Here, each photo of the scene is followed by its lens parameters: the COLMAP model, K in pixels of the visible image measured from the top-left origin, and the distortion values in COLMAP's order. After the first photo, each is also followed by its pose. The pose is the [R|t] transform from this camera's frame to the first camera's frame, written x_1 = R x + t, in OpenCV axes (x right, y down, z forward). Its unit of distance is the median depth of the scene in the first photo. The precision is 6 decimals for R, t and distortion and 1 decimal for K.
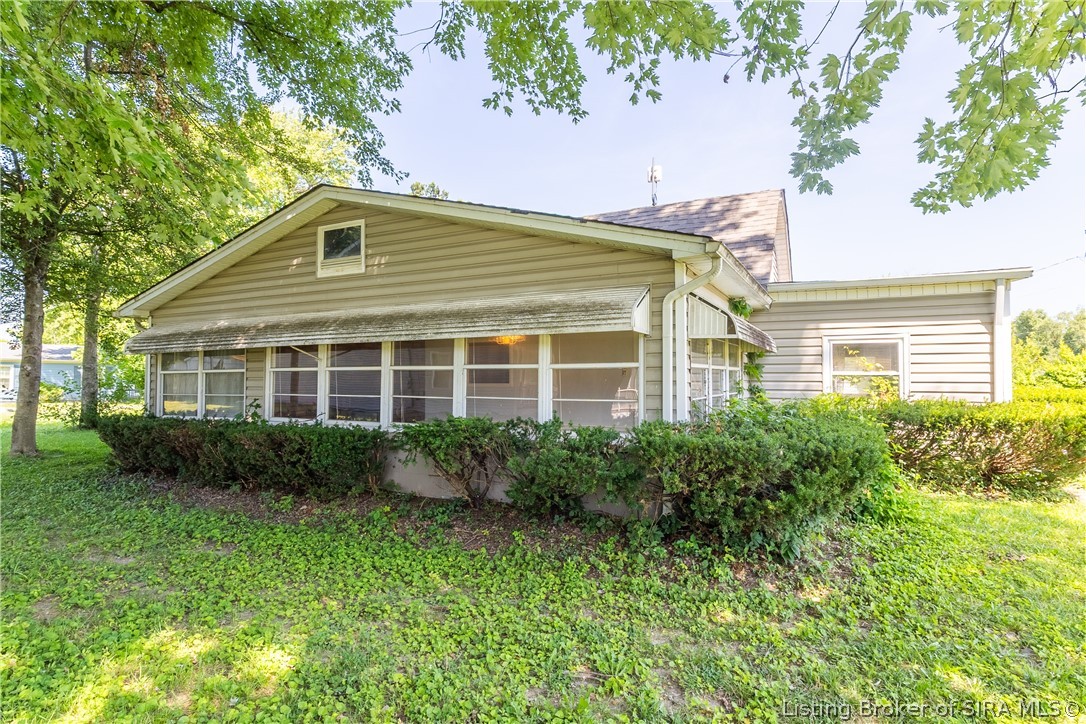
lens RADIAL K [[581.6, 0, 543.0], [0, 581.6, 362.0], [0, 0, 1]] dist [0.027313, -0.014036]
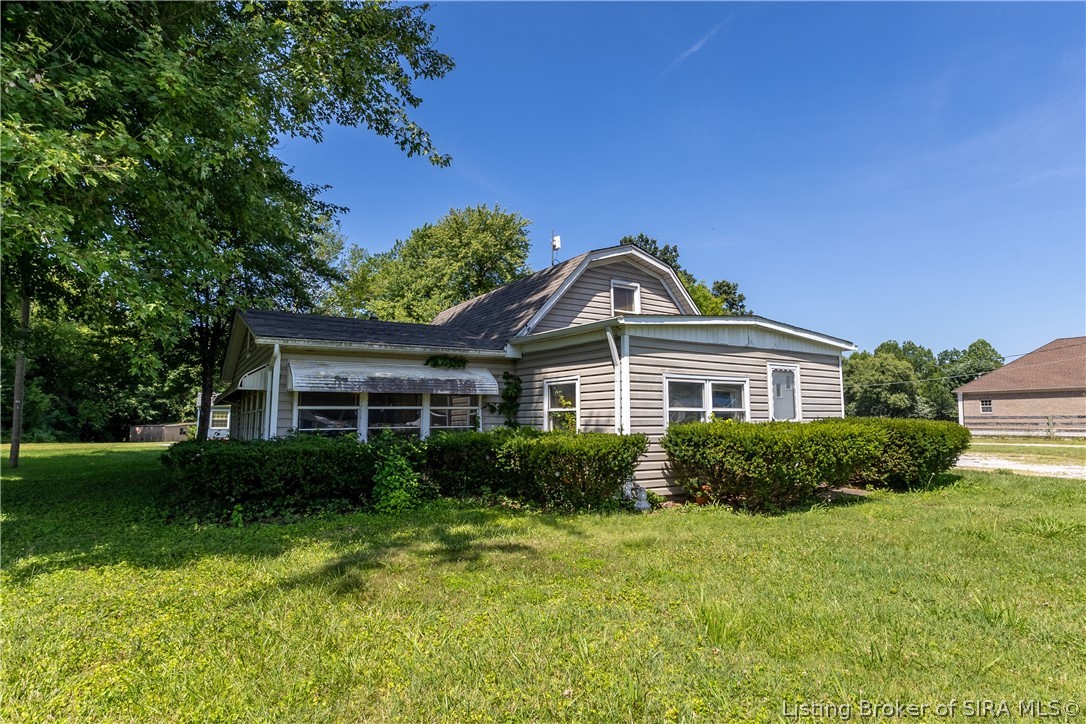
lens RADIAL K [[572.8, 0, 543.0], [0, 572.8, 362.0], [0, 0, 1]] dist [0.011896, -0.000867]
pose [[0.894381, -0.045518, -0.444985, 1.018044], [0.006268, 0.995987, -0.089282, 0.025657], [0.447263, 0.077063, 0.891076, -0.044400]]
